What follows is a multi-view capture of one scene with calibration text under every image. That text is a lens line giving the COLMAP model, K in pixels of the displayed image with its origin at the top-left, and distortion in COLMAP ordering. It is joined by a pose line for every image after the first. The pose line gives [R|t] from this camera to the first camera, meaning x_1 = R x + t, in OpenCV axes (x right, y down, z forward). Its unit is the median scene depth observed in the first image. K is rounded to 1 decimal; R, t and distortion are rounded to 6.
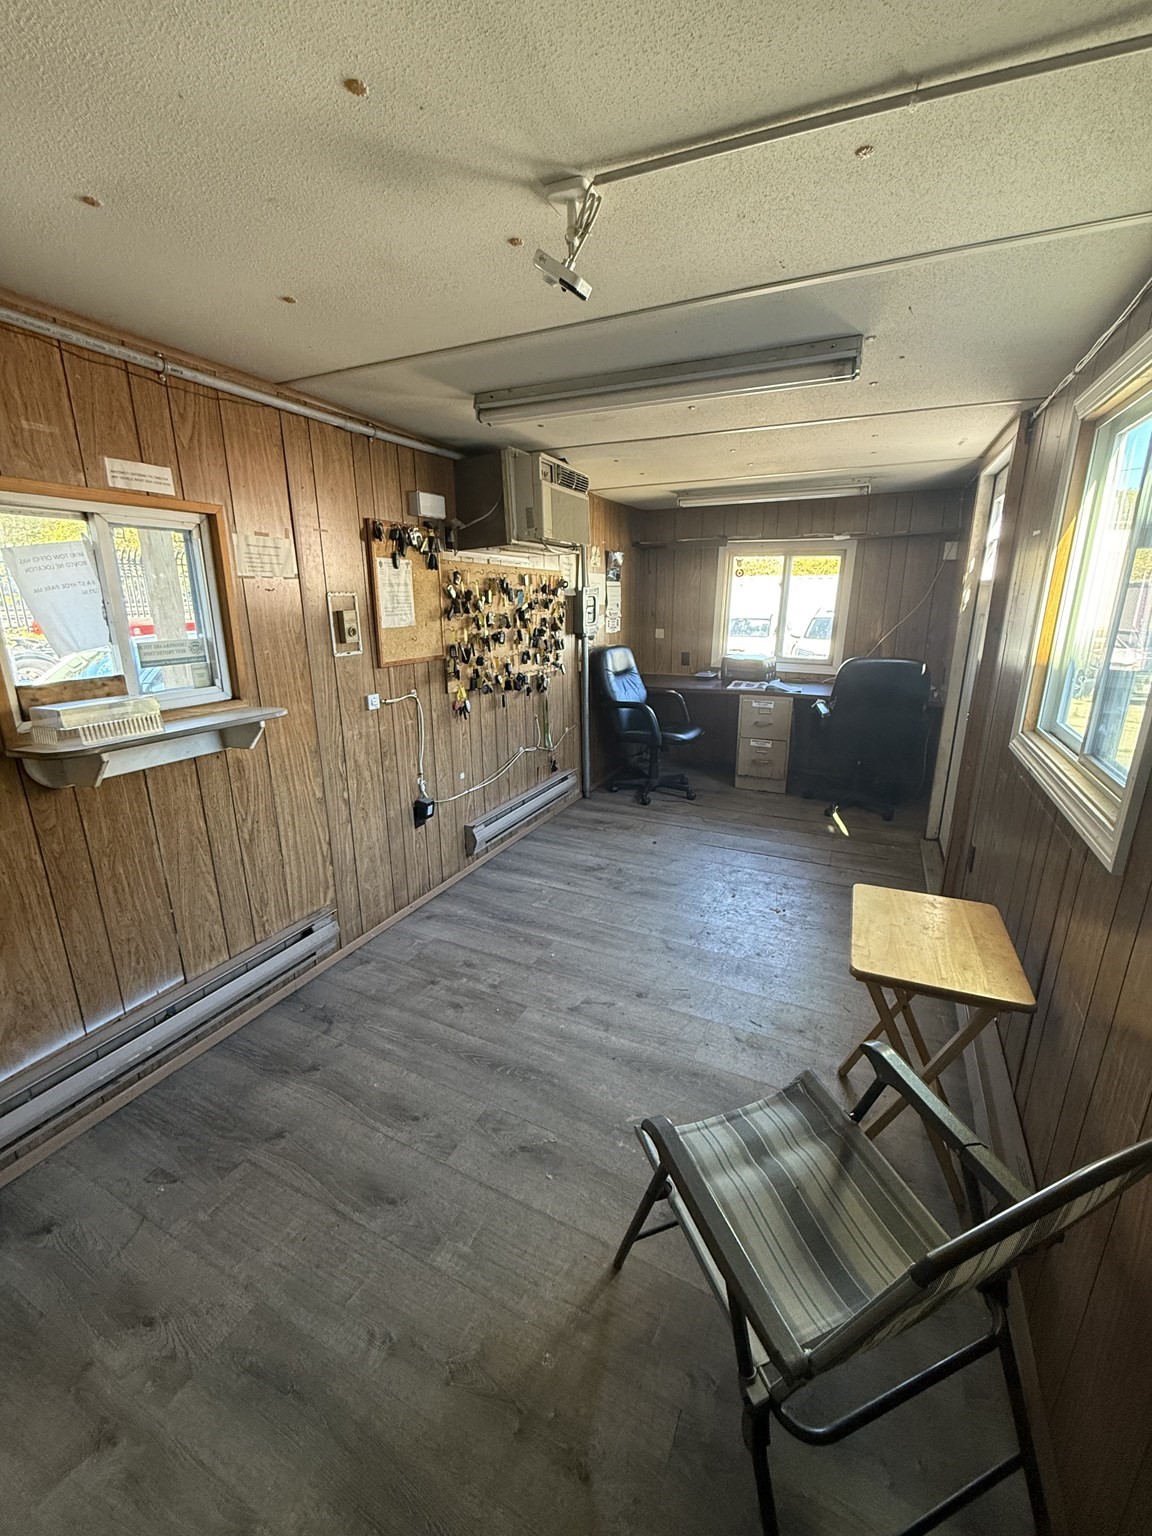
lens RADIAL K [[618.7, 0, 579.3], [0, 618.7, 764.2], [0, 0, 1]] dist [0.002005, 0.000206]
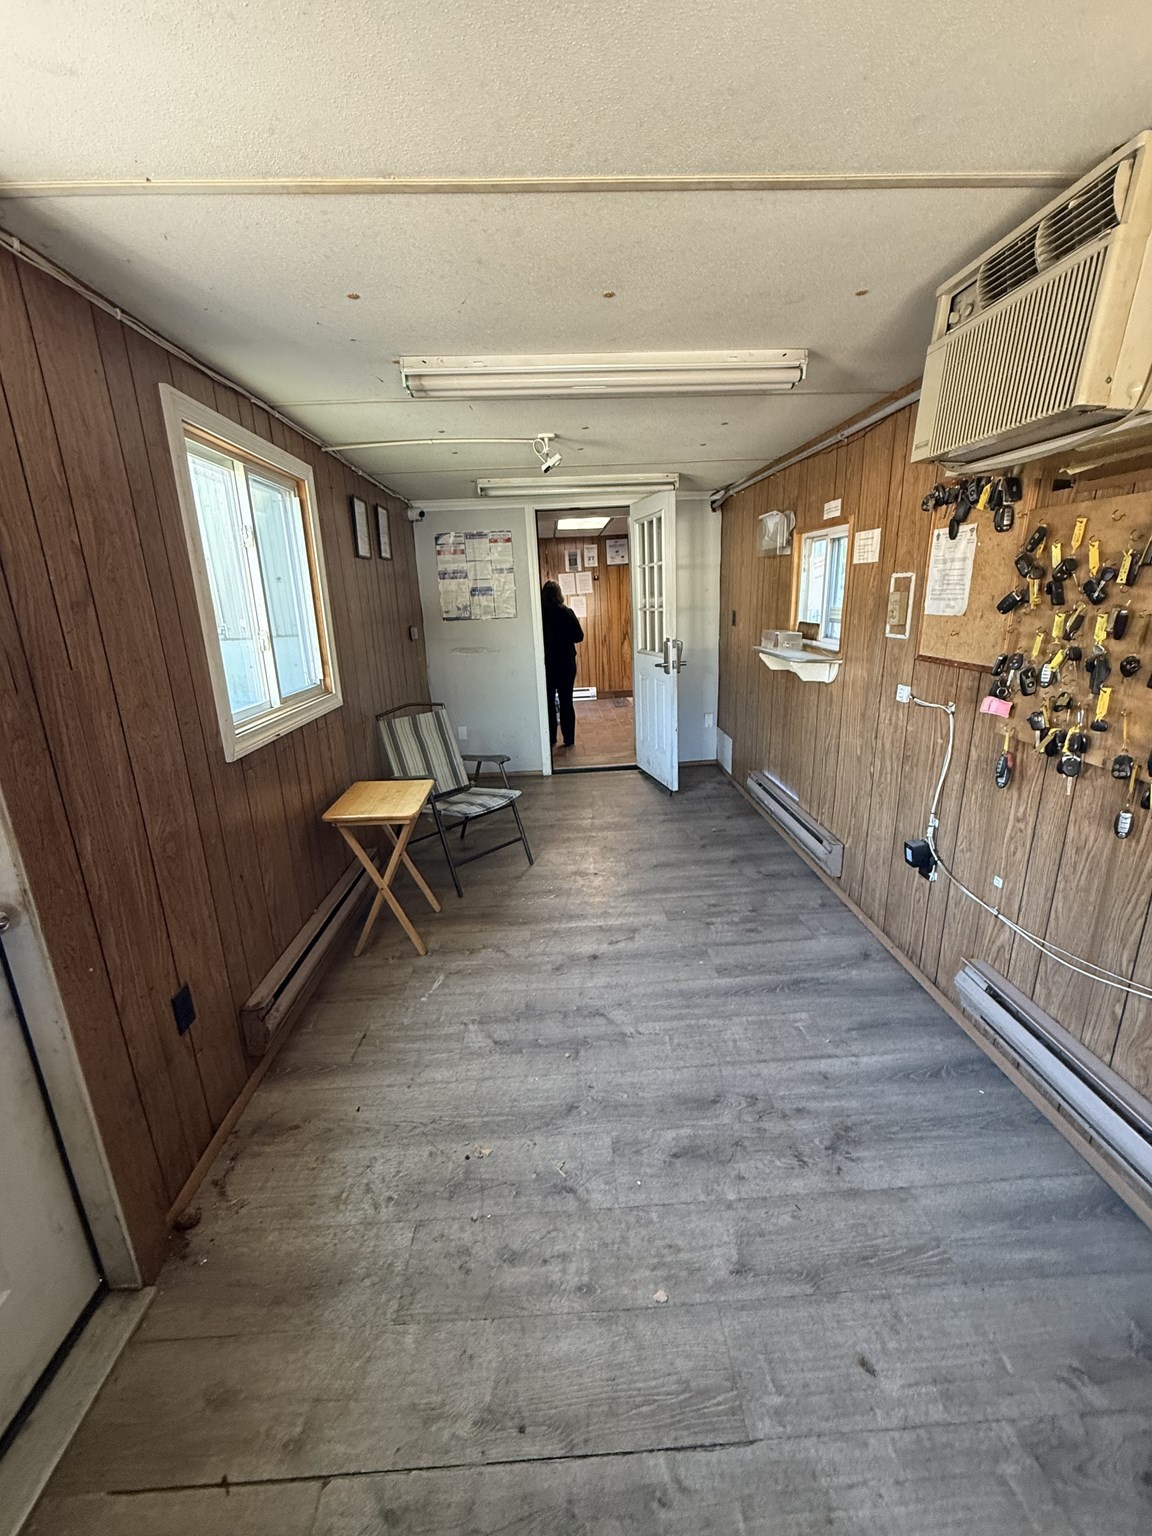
lens RADIAL K [[618.7, 0, 577.9], [0, 618.7, 770.1], [0, 0, 1]] dist [0.002005, 0.000206]
pose [[-0.885166, 0.150057, -0.440414, 0.492351], [-0.100349, 0.862717, 0.495631, -0.393058], [0.454325, 0.482911, -0.748589, 1.465762]]
